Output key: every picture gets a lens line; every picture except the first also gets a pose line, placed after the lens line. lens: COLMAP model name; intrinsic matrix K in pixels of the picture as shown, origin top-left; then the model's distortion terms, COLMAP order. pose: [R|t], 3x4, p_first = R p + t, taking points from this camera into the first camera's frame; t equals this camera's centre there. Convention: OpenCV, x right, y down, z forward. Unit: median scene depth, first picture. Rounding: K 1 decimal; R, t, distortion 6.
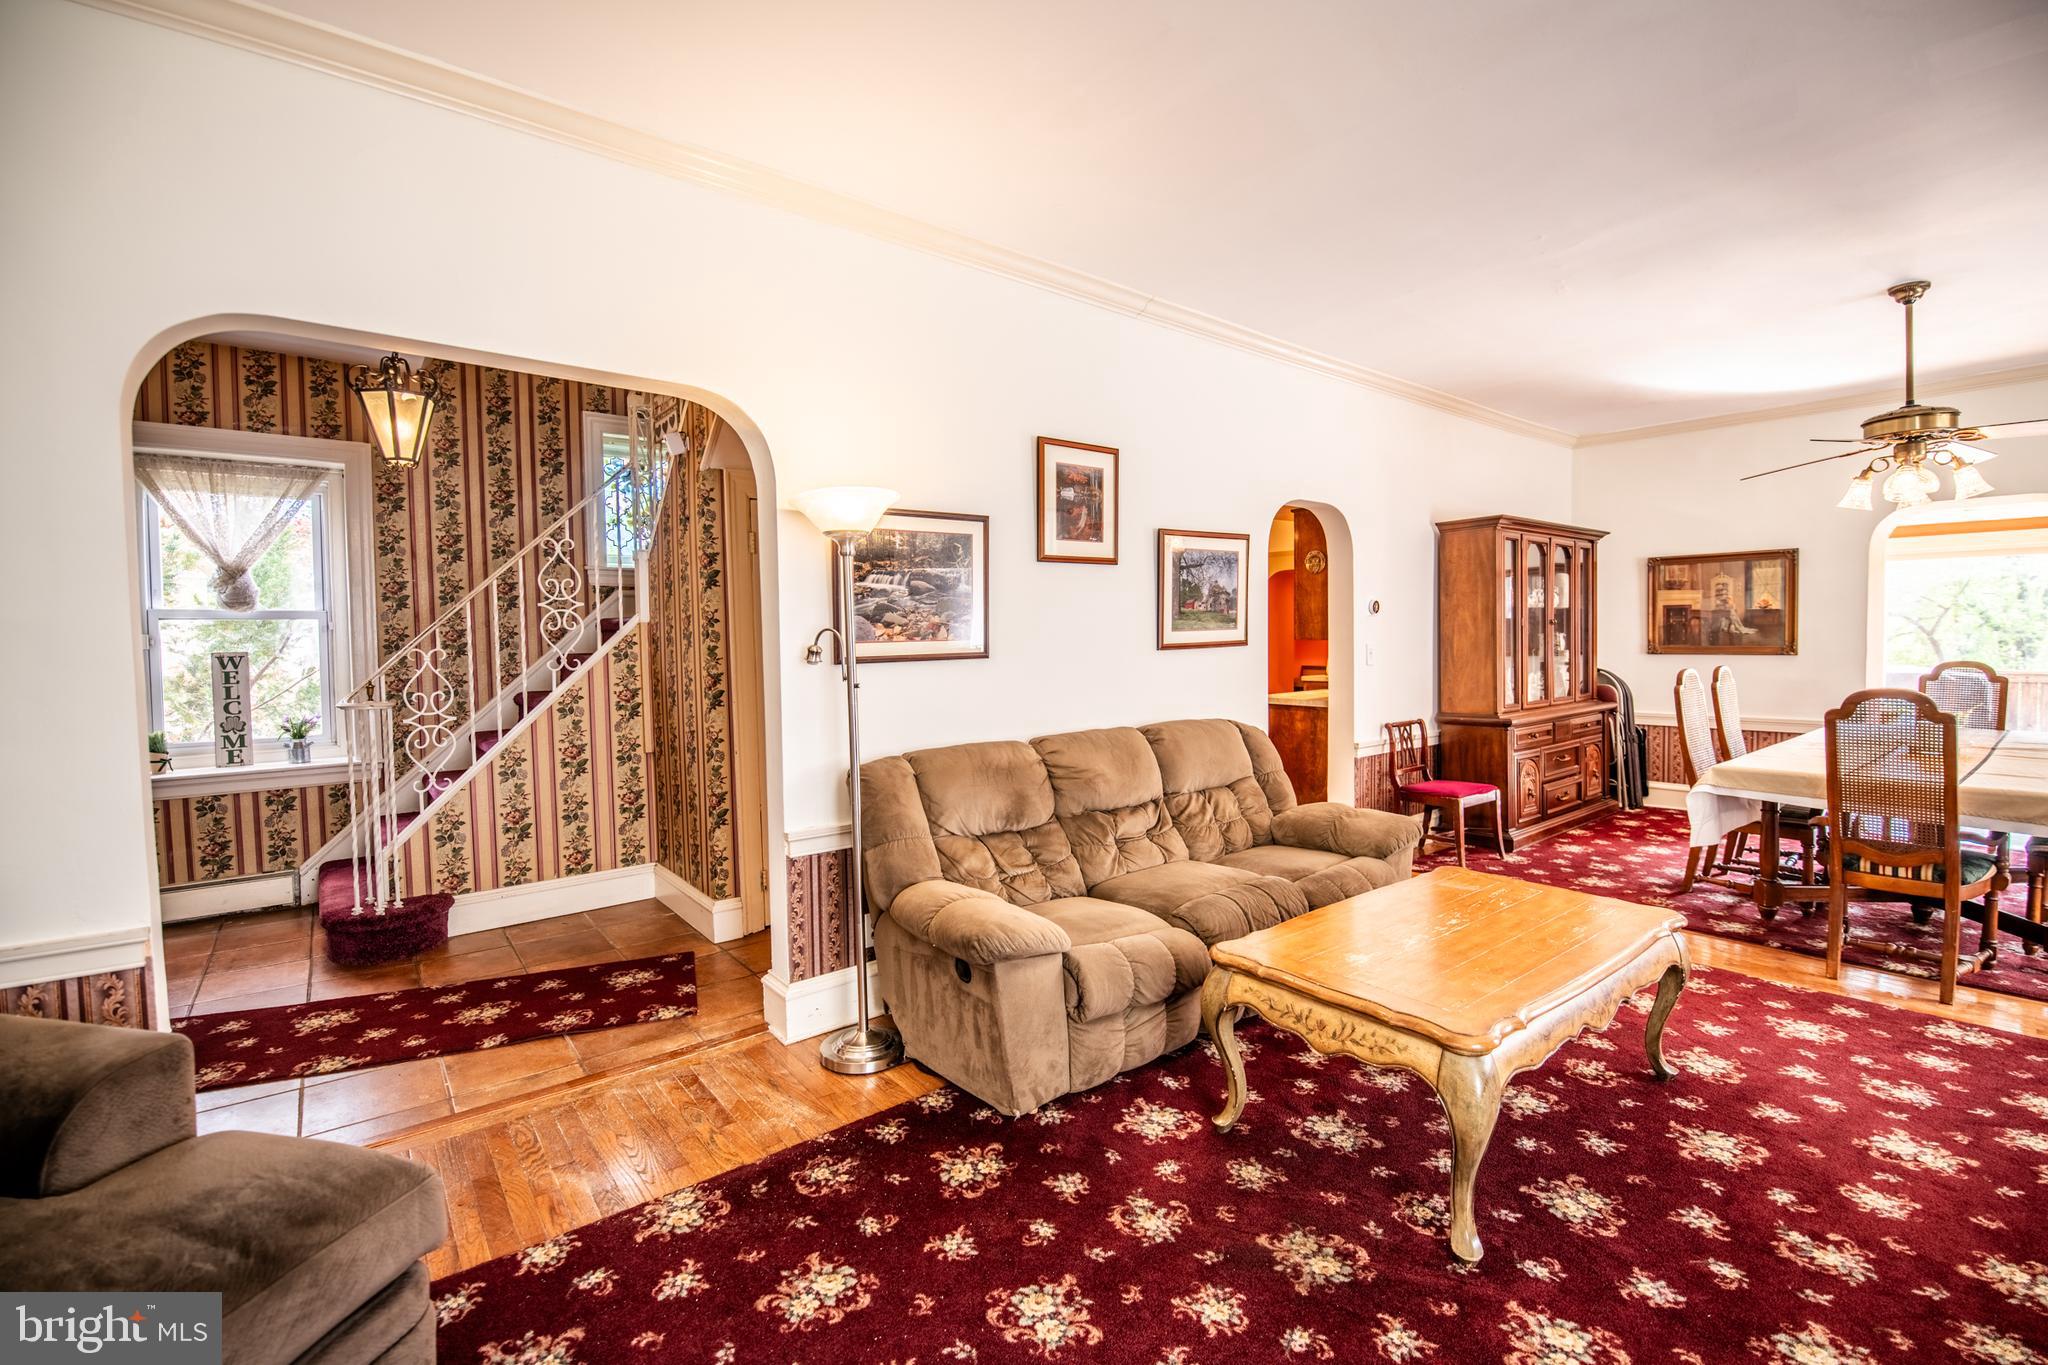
lens RADIAL K [[888.6, 0, 1023.9], [0, 888.6, 672.6], [0, 0, 1]] dist [-0.007342, -0.005903]
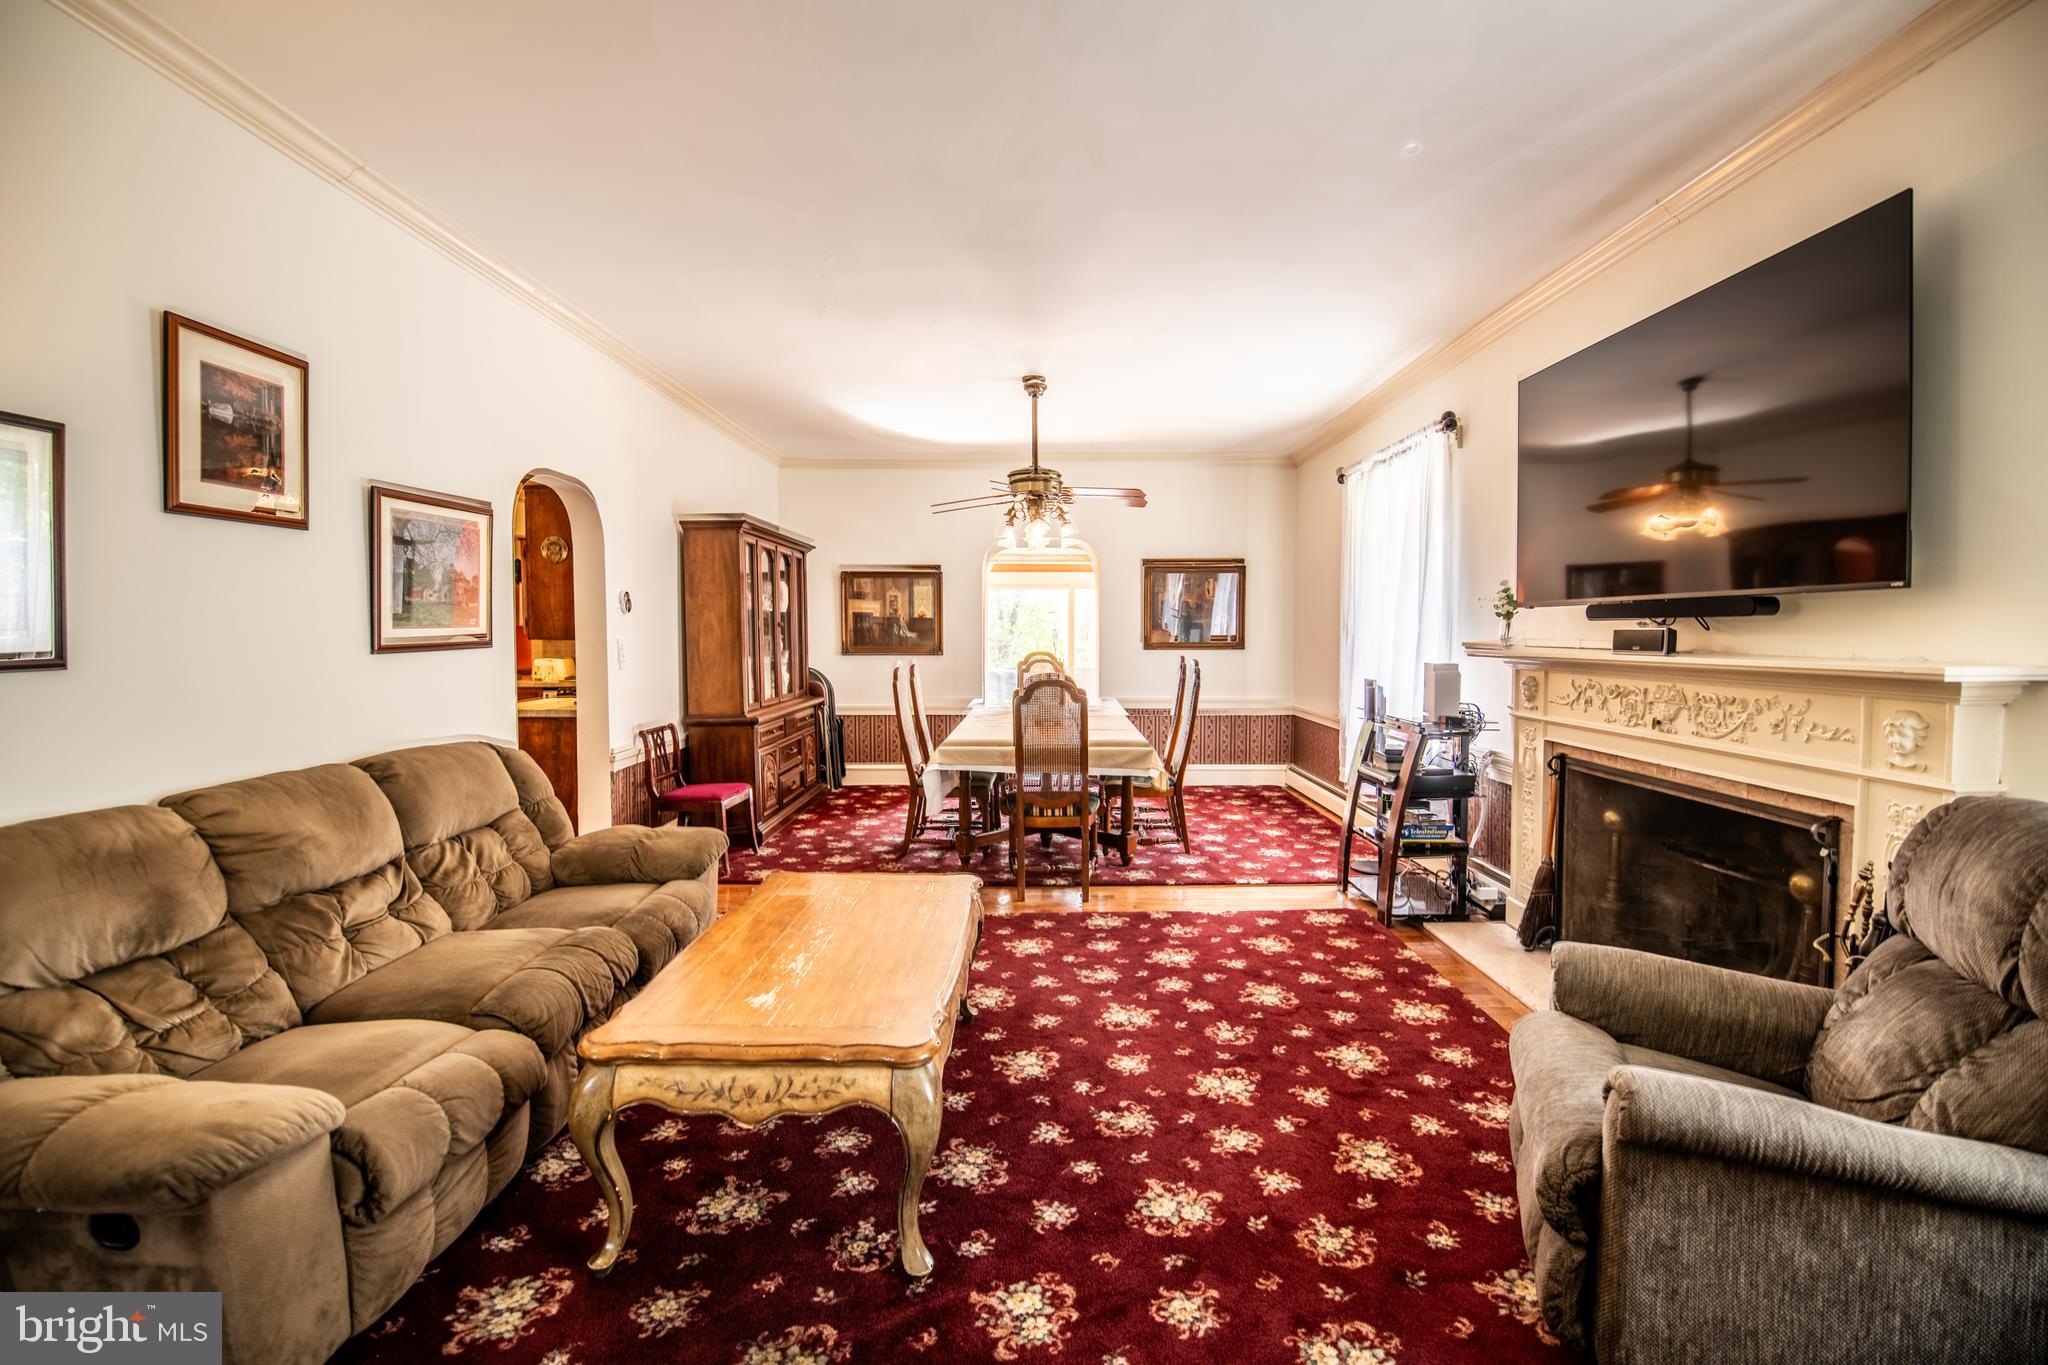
lens RADIAL K [[888.6, 0, 1031.6], [0, 888.6, 667.3], [0, 0, 1]] dist [-0.007342, -0.005903]
pose [[0.621878, -0.018060, 0.782906, -0.100272], [0.023658, 0.999711, 0.004269, -0.004868], [-0.782757, 0.015867, 0.622126, 0.161053]]
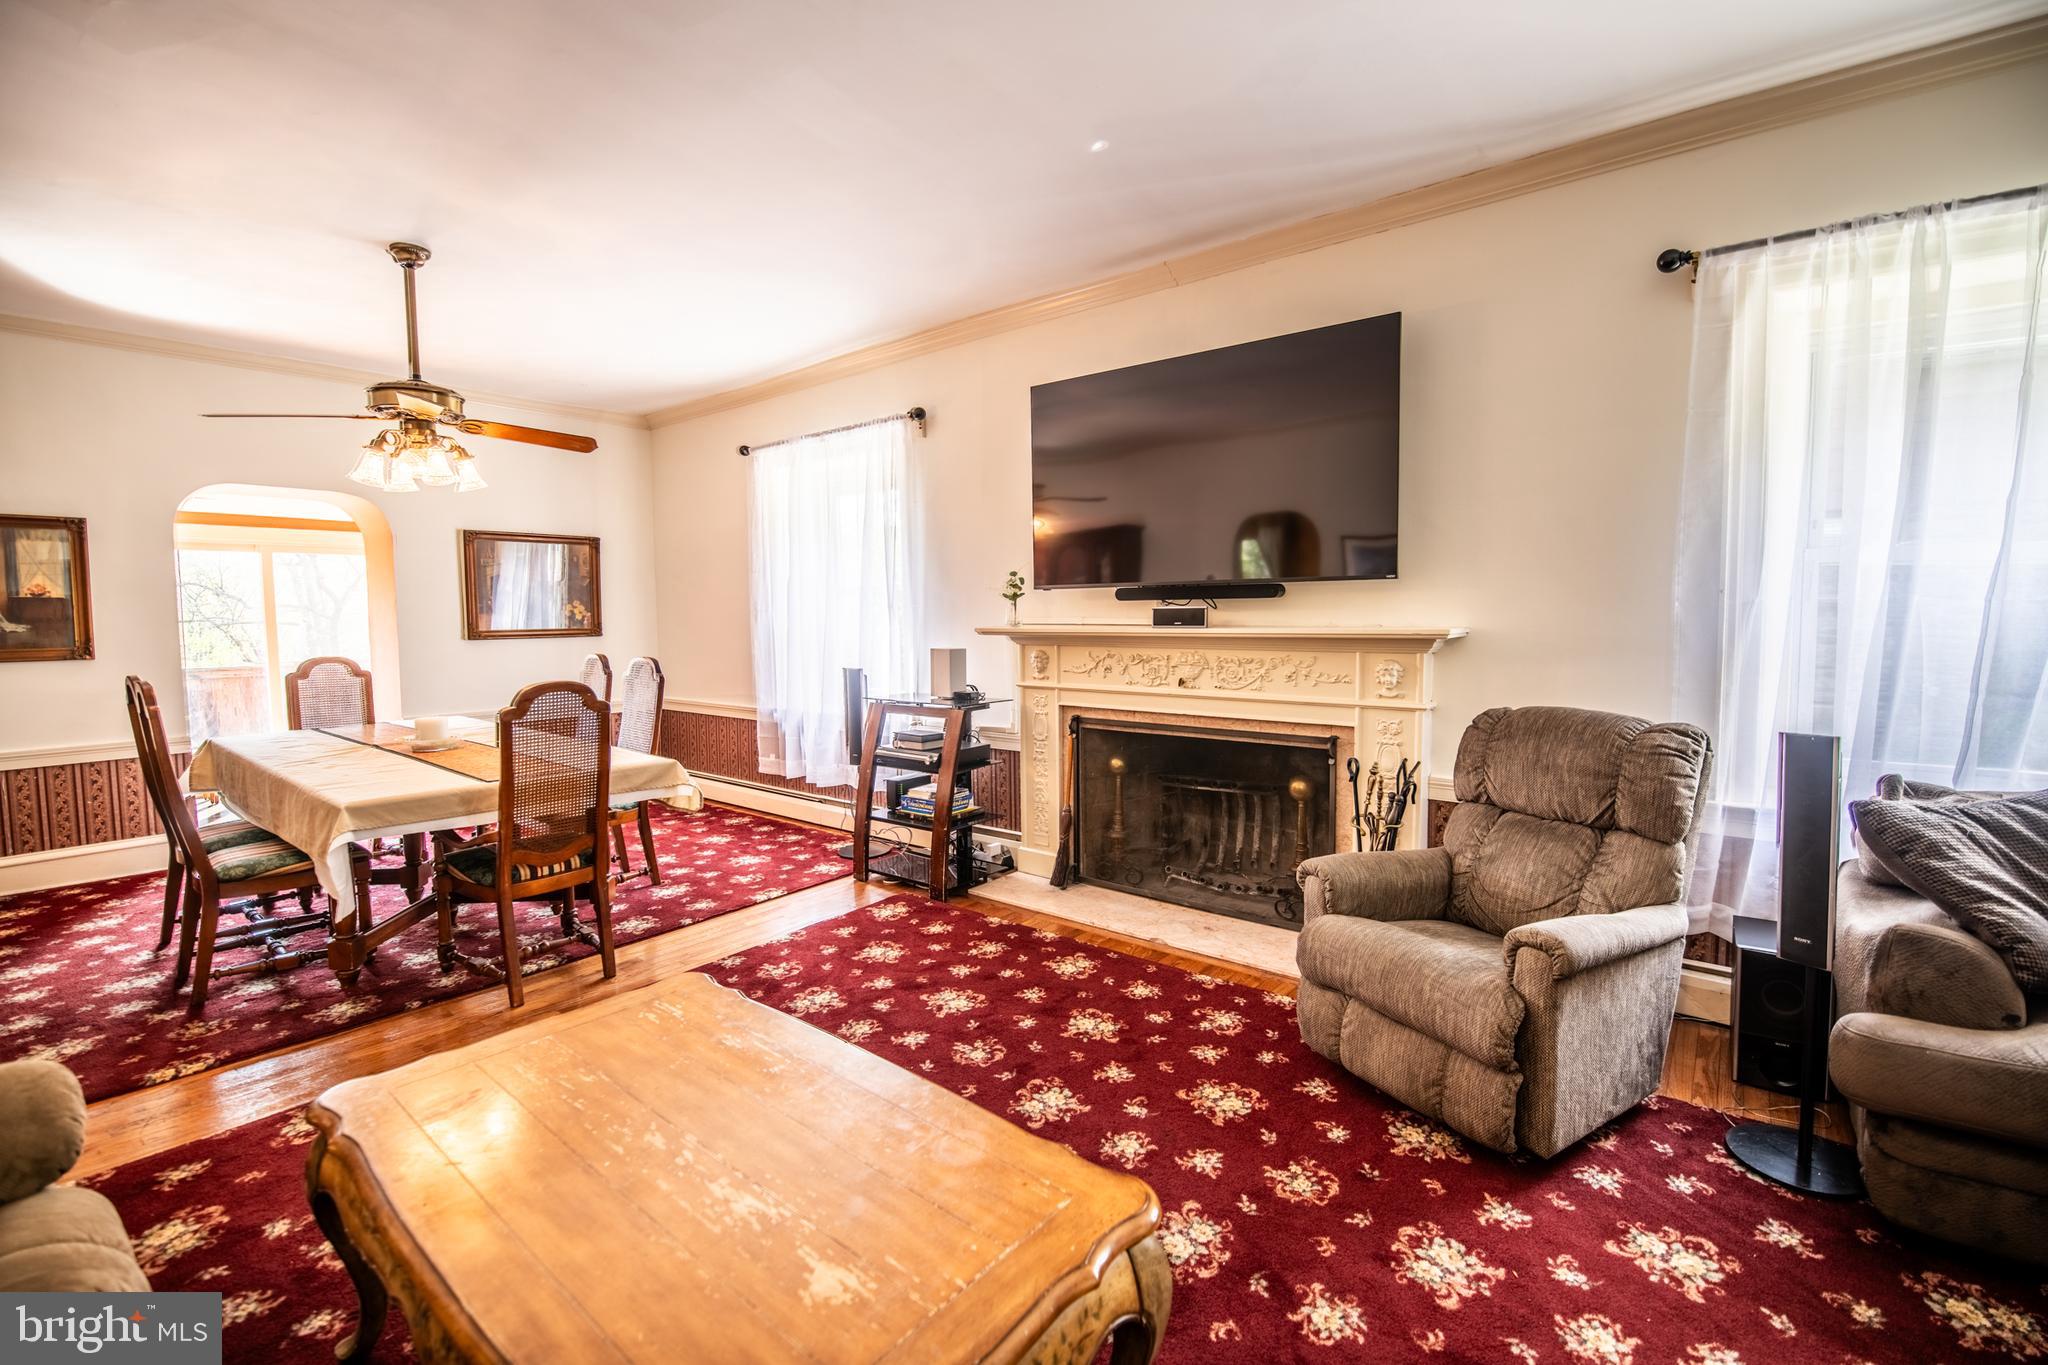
lens RADIAL K [[888.6, 0, 1028.6], [0, 888.6, 672.9], [0, 0, 1]] dist [-0.007342, -0.005903]
pose [[-0.227123, -0.048938, 0.972636, -0.069001], [0.052100, 0.996696, 0.062315, -0.022894], [-0.972471, 0.064827, -0.223823, 0.677746]]
